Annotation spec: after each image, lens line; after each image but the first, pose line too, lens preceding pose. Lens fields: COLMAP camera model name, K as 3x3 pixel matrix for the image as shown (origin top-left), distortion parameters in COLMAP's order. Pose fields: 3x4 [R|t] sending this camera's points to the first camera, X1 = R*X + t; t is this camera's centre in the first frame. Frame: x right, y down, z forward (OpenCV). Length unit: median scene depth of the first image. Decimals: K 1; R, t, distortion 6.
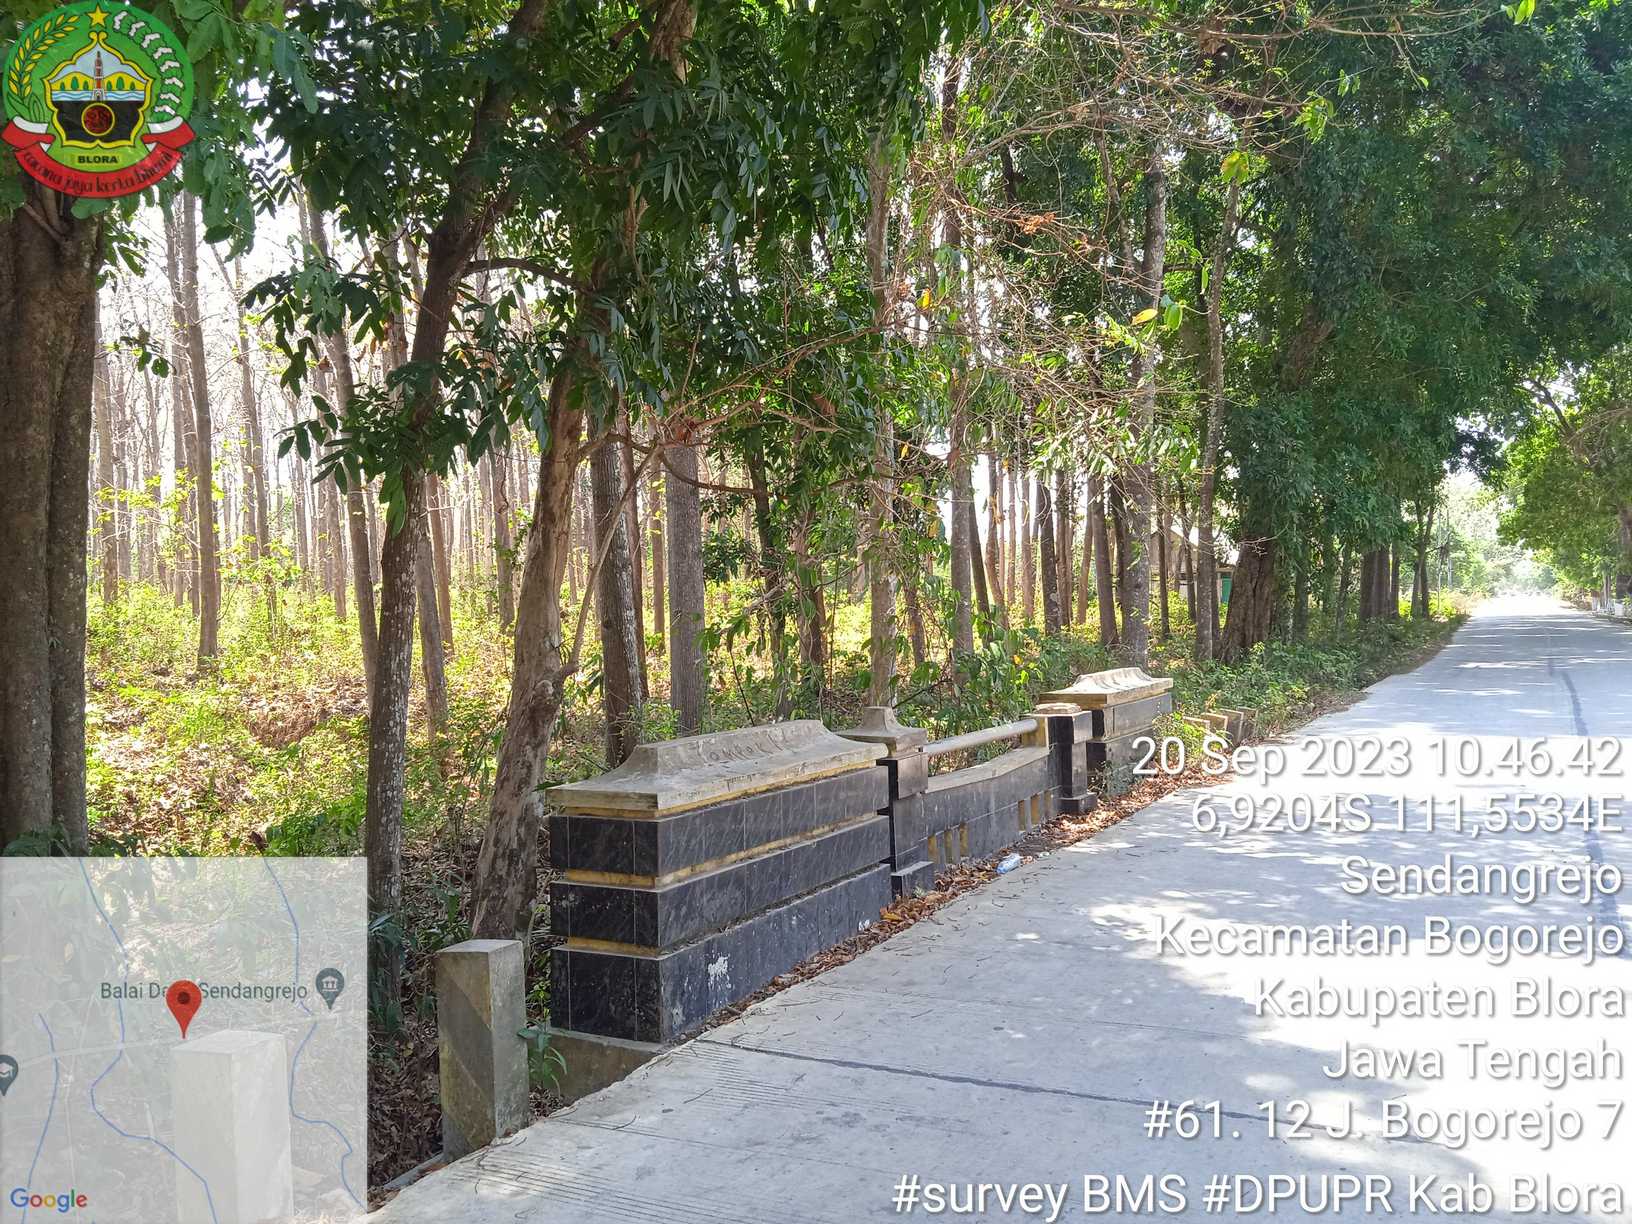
lens RADIAL K [[1380.3, 0, 816.0], [0, 1380.3, 612.0], [0, 0, 1]] dist [0.104850, -0.147949]
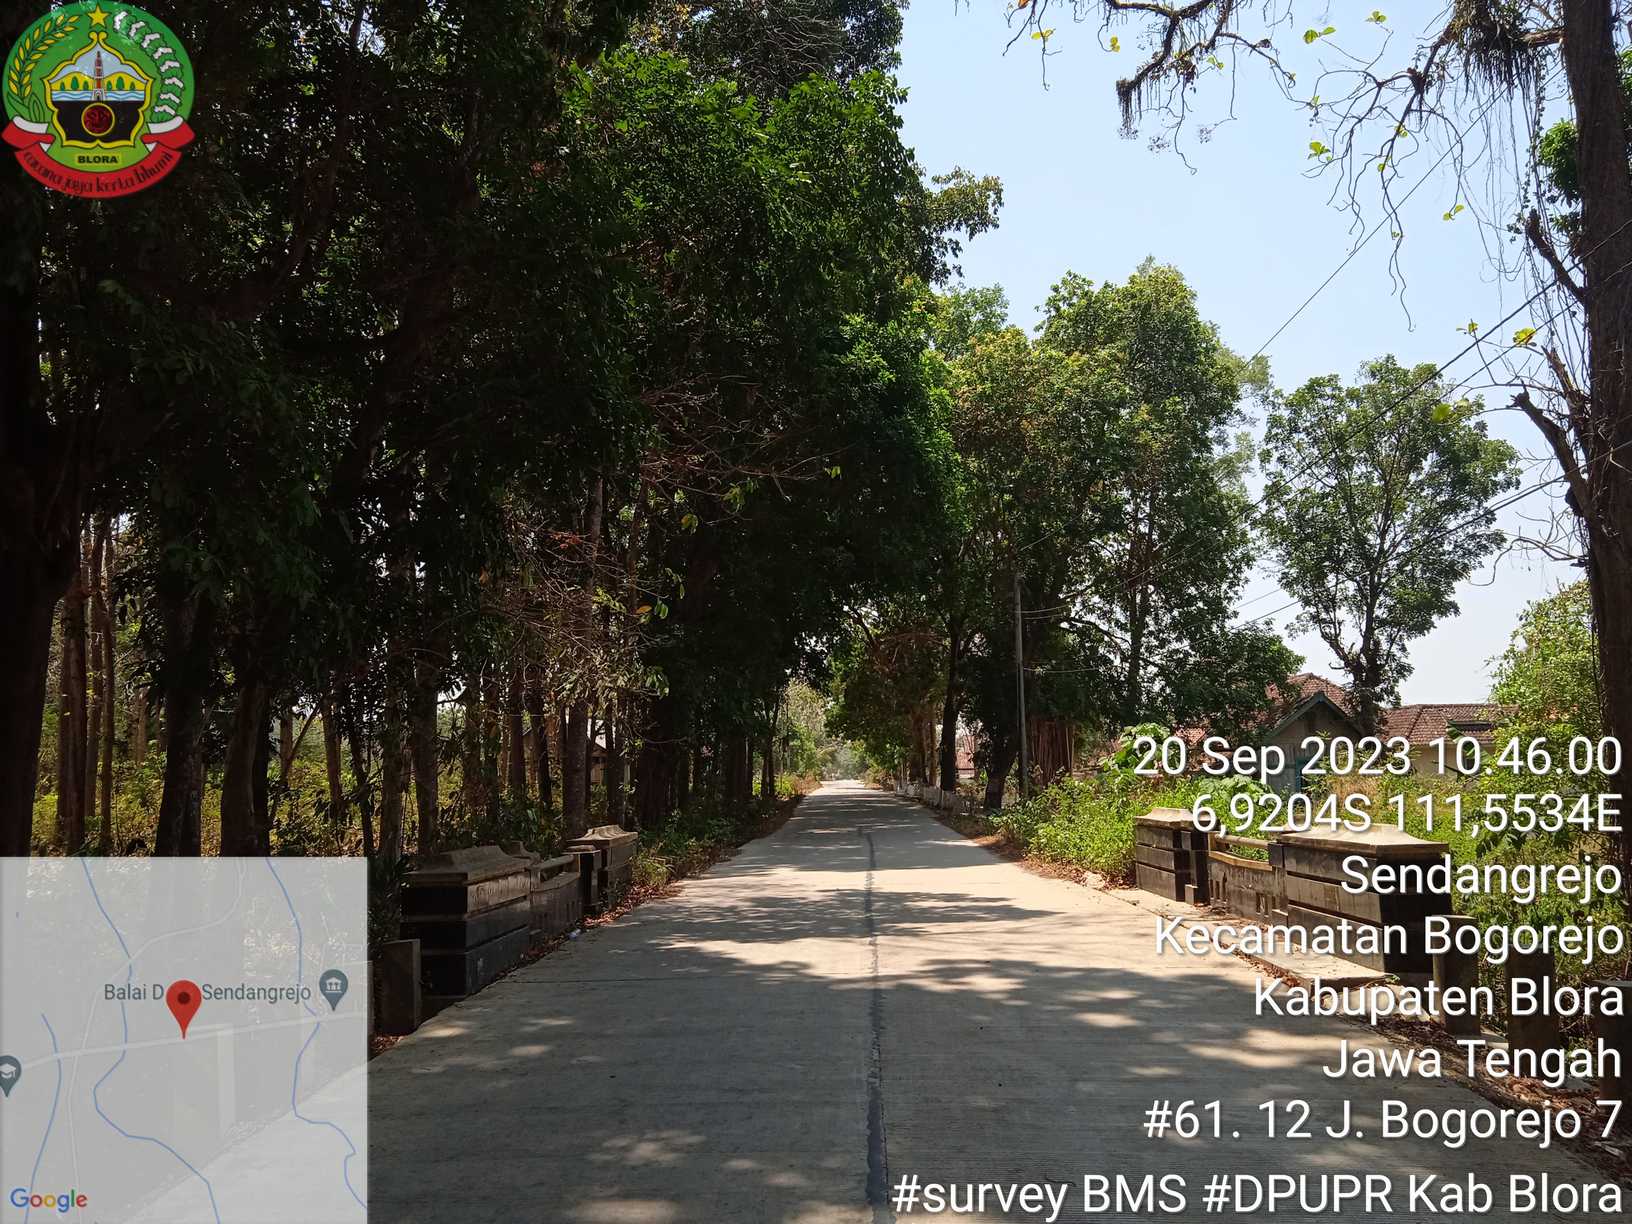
lens RADIAL K [[1380.3, 0, 816.0], [0, 1380.3, 612.0], [0, 0, 1]] dist [0.104850, -0.147949]
pose [[0.902531, 0.051762, 0.427503, -0.044854], [0.004892, 0.991453, -0.130373, 0.001380], [-0.430597, 0.119757, 0.894564, -0.093244]]
